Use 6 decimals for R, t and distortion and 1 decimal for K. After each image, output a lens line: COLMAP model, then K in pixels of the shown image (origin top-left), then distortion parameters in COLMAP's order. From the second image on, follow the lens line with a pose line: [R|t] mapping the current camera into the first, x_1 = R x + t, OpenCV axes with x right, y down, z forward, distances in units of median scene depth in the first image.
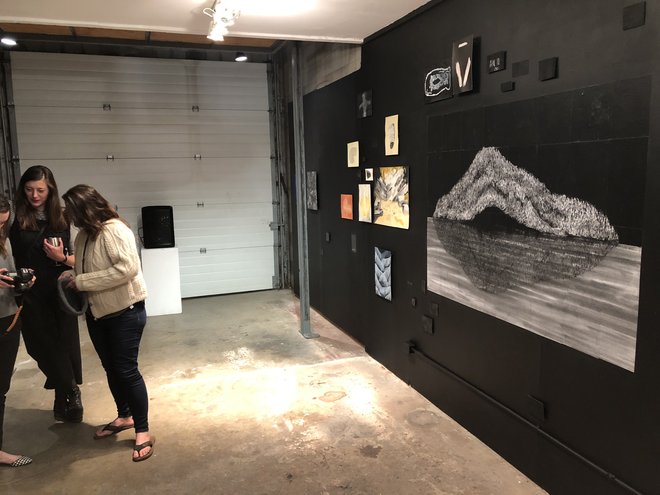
lens RADIAL K [[535.9, 0, 333.9], [0, 535.9, 244.6], [0, 0, 1]] dist [0.057819, -0.071380]
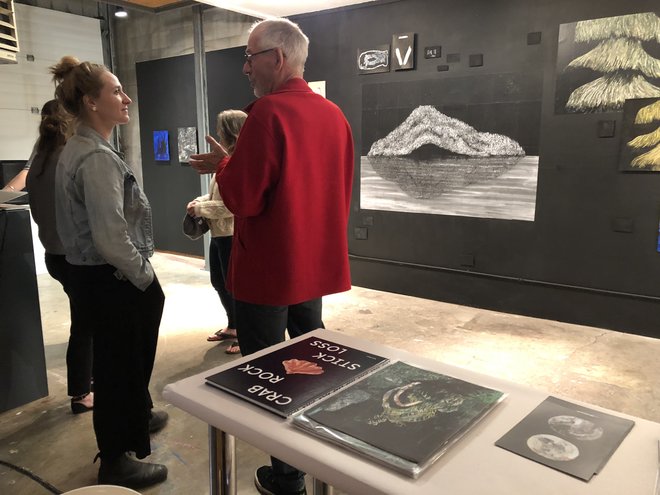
lens RADIAL K [[535.9, 0, 332.6], [0, 535.9, 244.6], [0, 0, 1]] dist [0.057819, -0.071380]
pose [[0.828976, -0.075947, 0.554103, -0.785563], [0.060388, 0.997100, 0.046320, 0.126699], [-0.556014, -0.004937, 0.831158, -0.154754]]
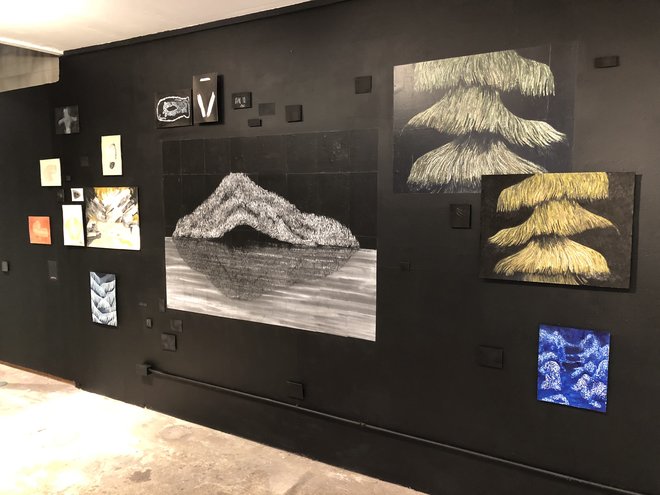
lens RADIAL K [[535.9, 0, 329.8], [0, 535.9, 245.8], [0, 0, 1]] dist [0.057819, -0.071380]
pose [[0.779499, -0.043122, 0.624918, -0.257702], [0.069486, 0.997423, -0.017849, 0.007202], [-0.622538, 0.057336, 0.780486, -0.003342]]
